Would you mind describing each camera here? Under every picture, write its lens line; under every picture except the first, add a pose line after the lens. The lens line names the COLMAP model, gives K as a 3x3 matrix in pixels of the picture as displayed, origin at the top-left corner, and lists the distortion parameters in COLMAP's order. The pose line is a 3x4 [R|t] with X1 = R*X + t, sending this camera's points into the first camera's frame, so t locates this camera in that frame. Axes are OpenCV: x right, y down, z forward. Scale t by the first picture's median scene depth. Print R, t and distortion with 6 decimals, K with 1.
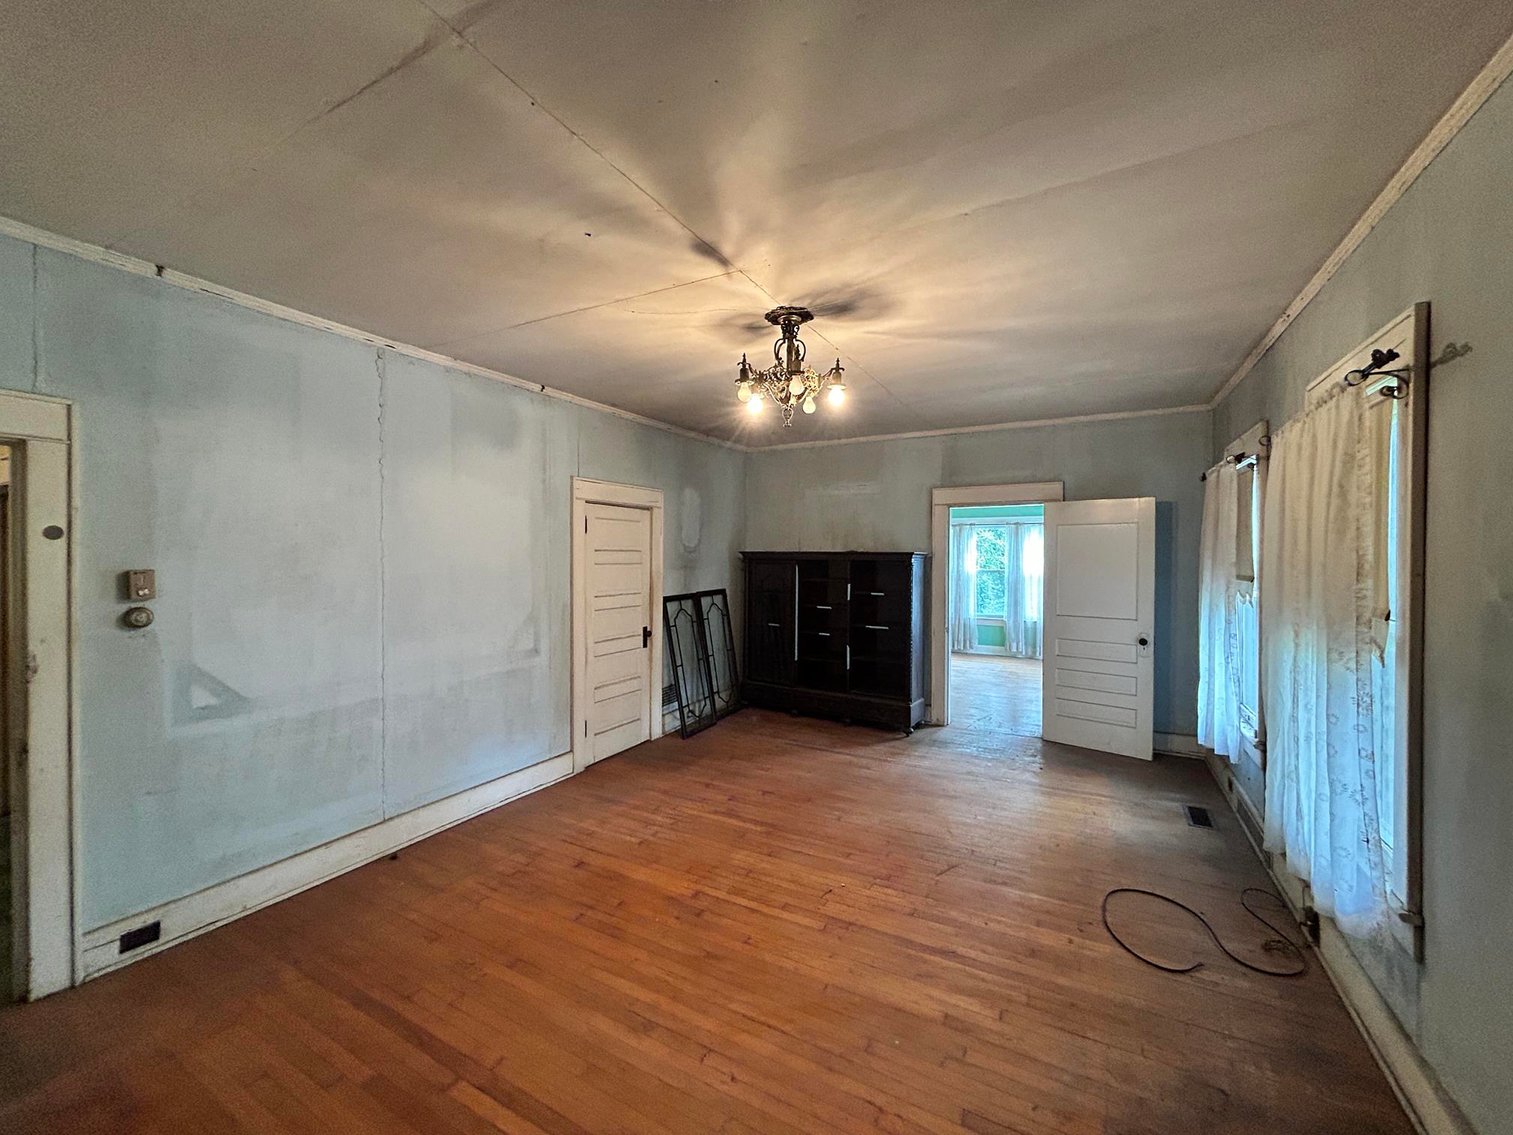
lens RADIAL K [[610.5, 0, 752.8], [0, 610.5, 563.4], [0, 0, 1]] dist [-0.004694, 0.002390]
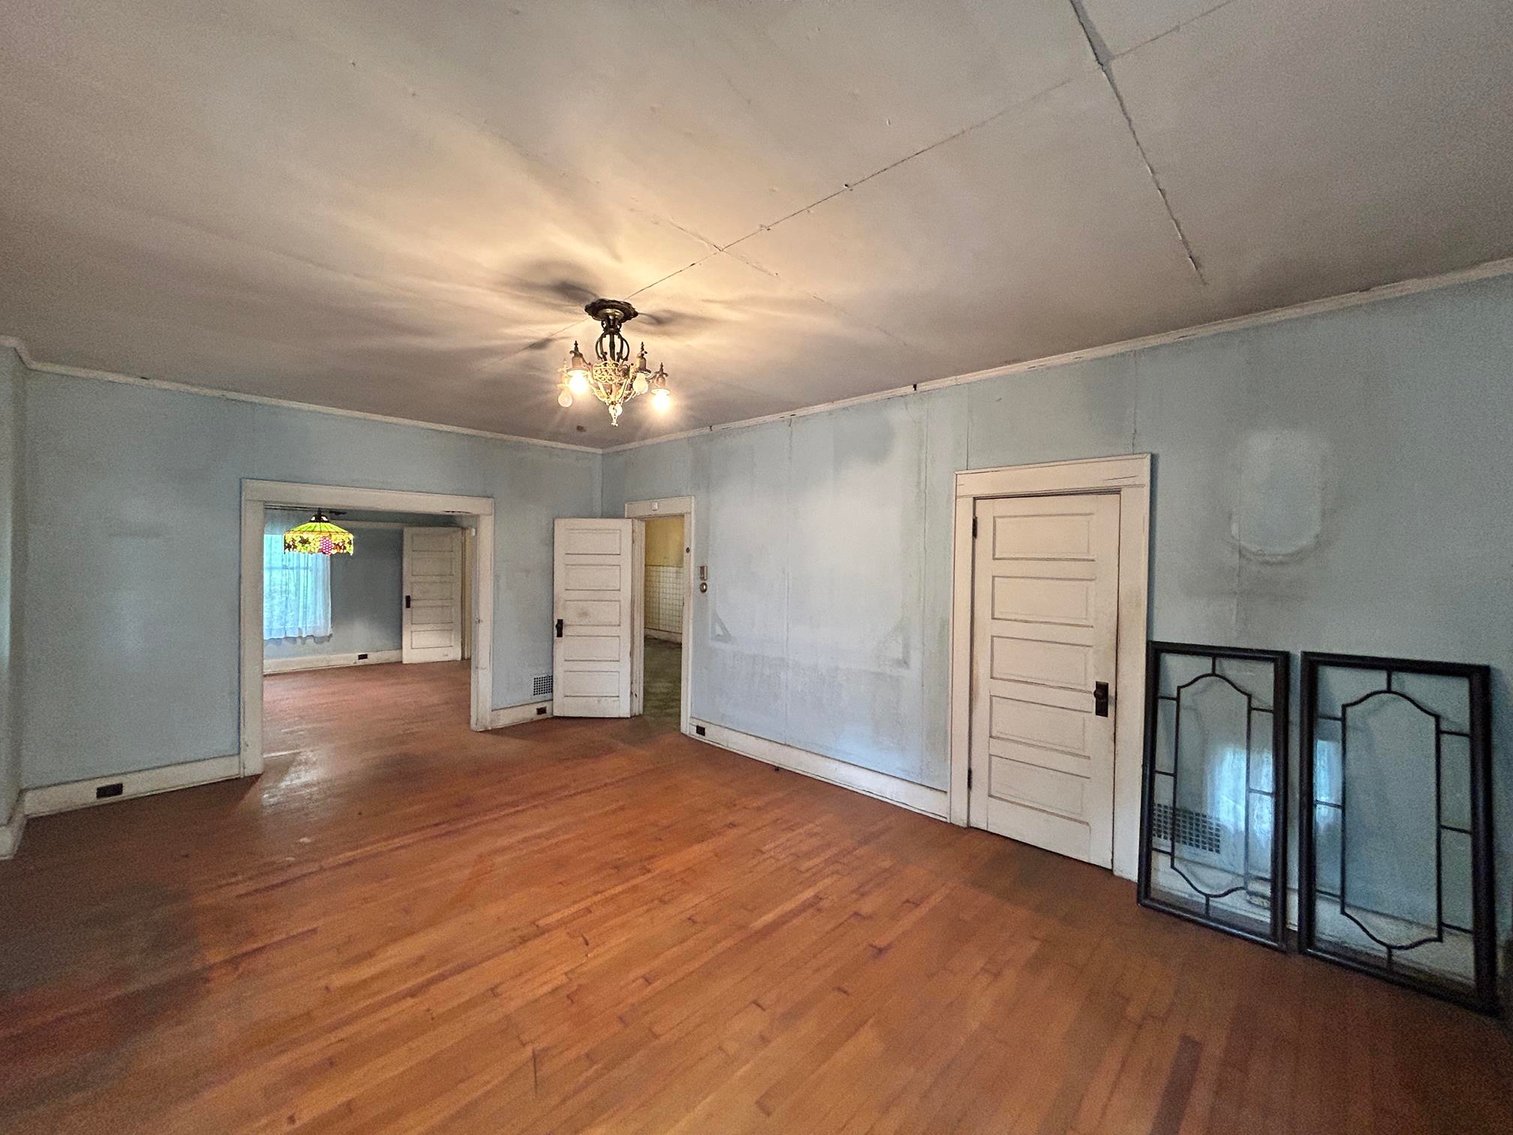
lens RADIAL K [[610.5, 0, 755.9], [0, 610.5, 561.9], [0, 0, 1]] dist [-0.004694, 0.002390]
pose [[-0.255013, 0.003923, -0.966930, 0.826244], [-0.027732, 0.999551, 0.011369, -0.025706], [0.966540, 0.029714, -0.254790, 1.310176]]
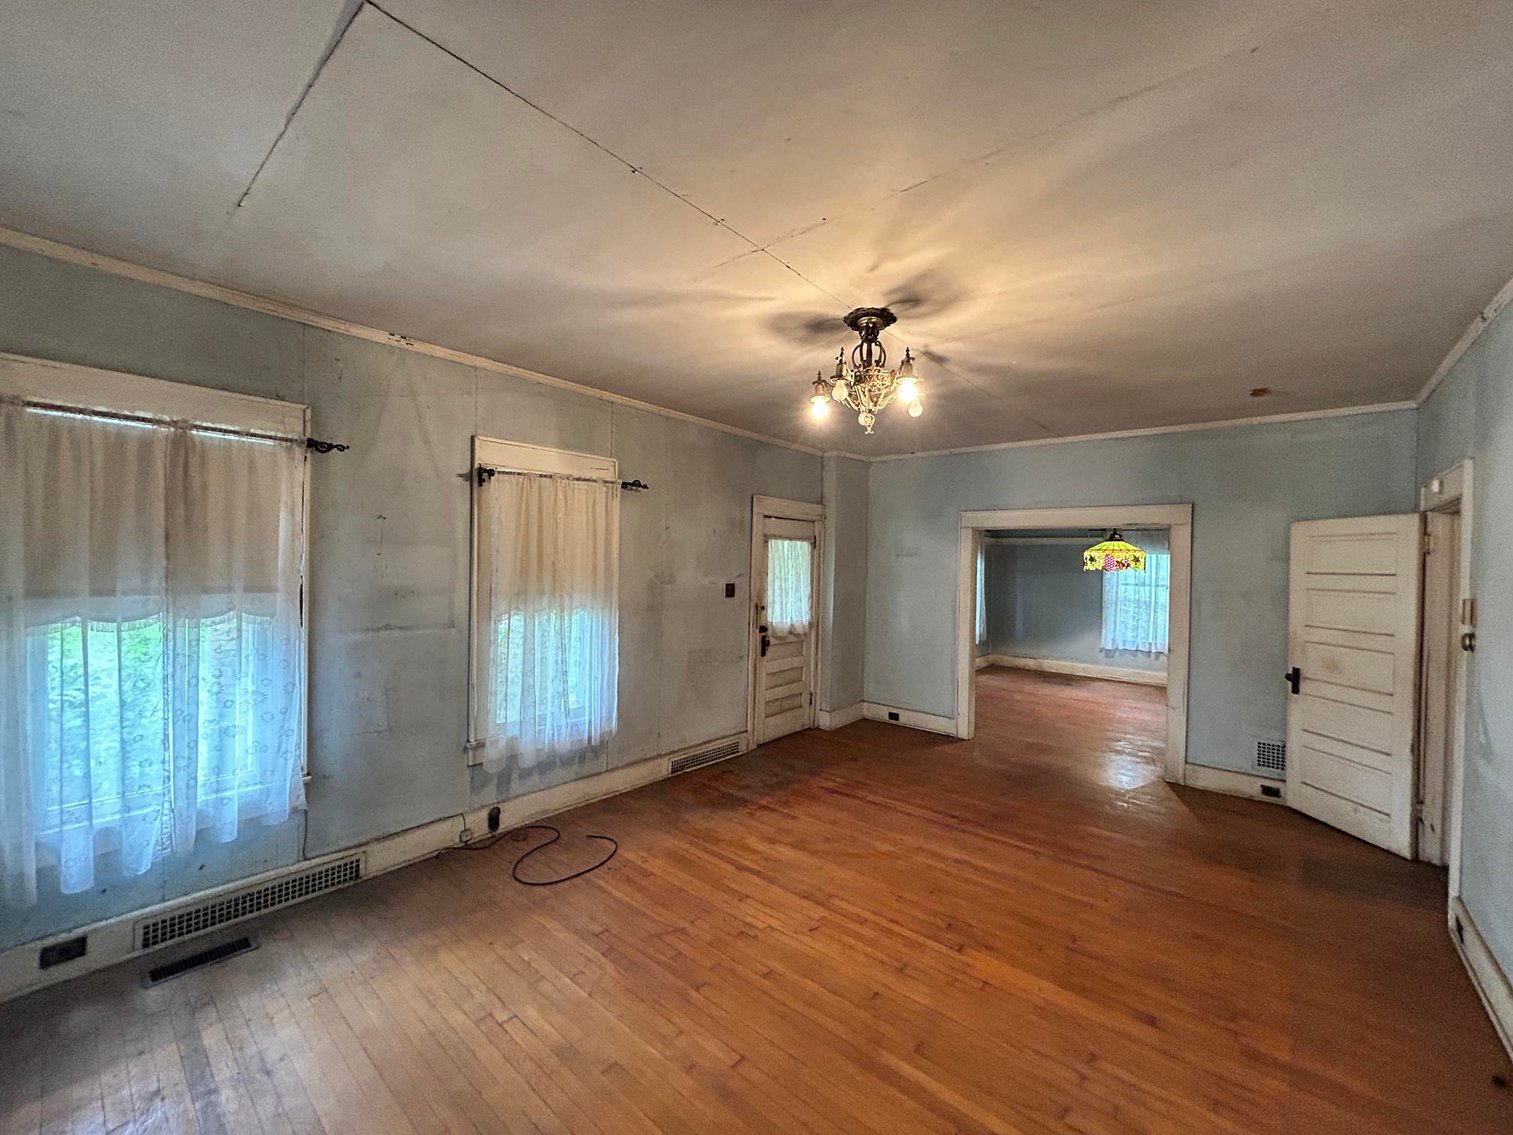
lens RADIAL K [[610.5, 0, 753.5], [0, 610.5, 564.5], [0, 0, 1]] dist [-0.004694, 0.002390]
pose [[-0.979318, -0.021826, 0.201147, 0.034926], [-0.017500, 0.999576, 0.023257, -0.039842], [-0.201569, 0.019256, -0.979285, 1.748408]]
